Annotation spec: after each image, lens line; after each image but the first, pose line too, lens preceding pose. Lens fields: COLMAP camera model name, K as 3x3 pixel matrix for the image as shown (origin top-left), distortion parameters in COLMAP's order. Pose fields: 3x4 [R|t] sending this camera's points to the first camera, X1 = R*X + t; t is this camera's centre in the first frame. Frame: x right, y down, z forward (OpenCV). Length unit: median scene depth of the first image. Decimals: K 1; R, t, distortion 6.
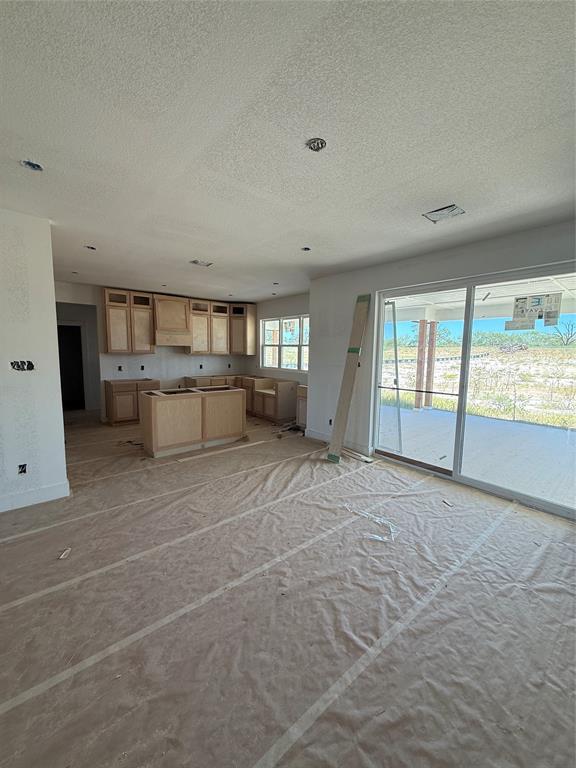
lens RADIAL K [[306.1, 0, 287.7], [0, 306.1, 383.7], [0, 0, 1]] dist [-0.001780, 0.000610]
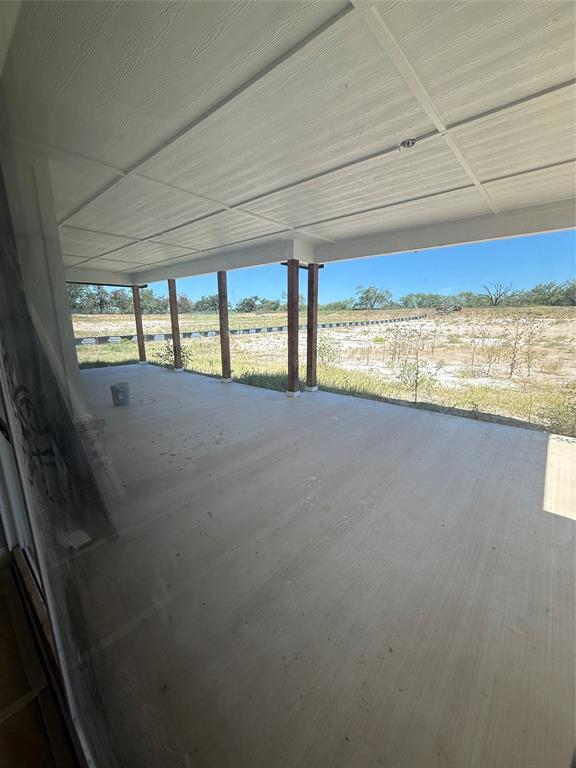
lens RADIAL K [[306.1, 0, 286.8], [0, 306.1, 385.4], [0, 0, 1]] dist [-0.001780, 0.000610]
pose [[0.988360, -0.054674, 0.141966, 0.200241], [0.038200, 0.992481, 0.116281, -0.010642], [-0.147256, -0.109504, 0.983018, 0.200017]]
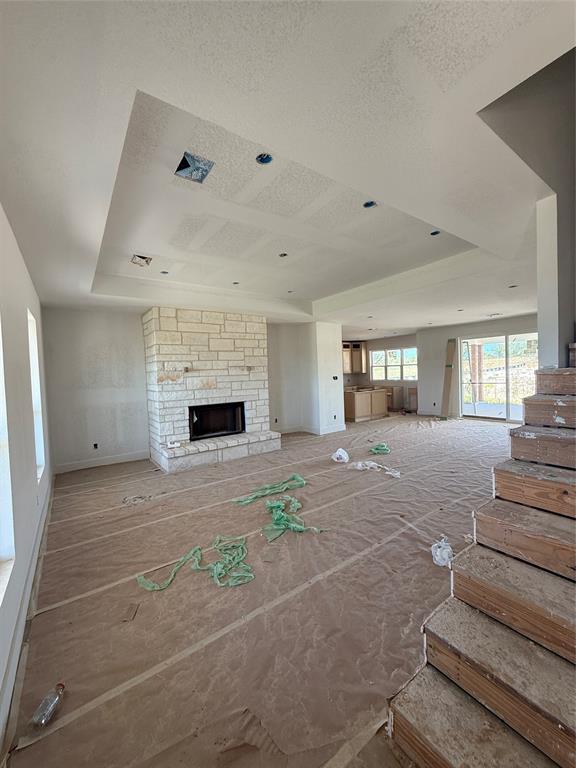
lens RADIAL K [[306.1, 0, 287.9], [0, 306.1, 383.3], [0, 0, 1]] dist [-0.001780, 0.000610]
pose [[0.995068, -0.051244, -0.084931, -0.398924], [0.044940, 0.996205, -0.074536, 0.064079], [0.088429, 0.070352, 0.993595, -0.650671]]
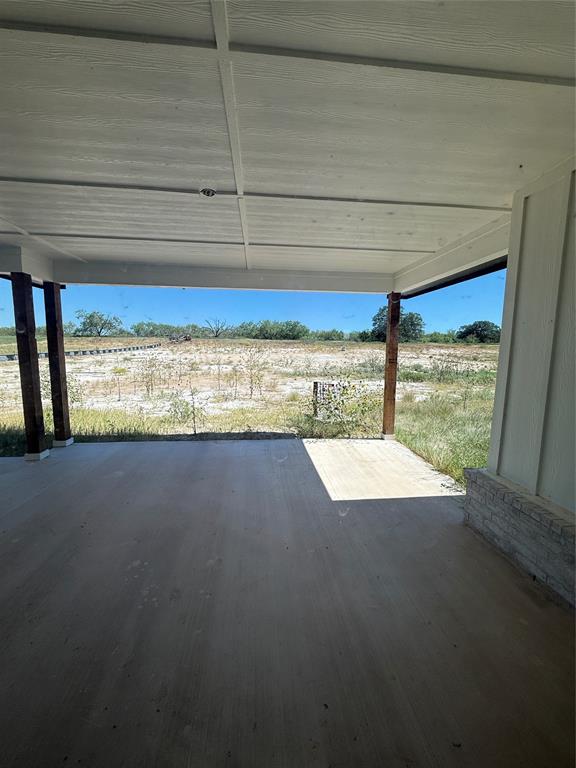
lens RADIAL K [[306.1, 0, 288.0], [0, 306.1, 384.4], [0, 0, 1]] dist [-0.001780, 0.000610]
pose [[0.565986, -0.112904, 0.816647, 0.167540], [0.086431, 0.993245, 0.077418, -0.022051], [-0.819872, 0.026766, 0.571921, 0.237562]]
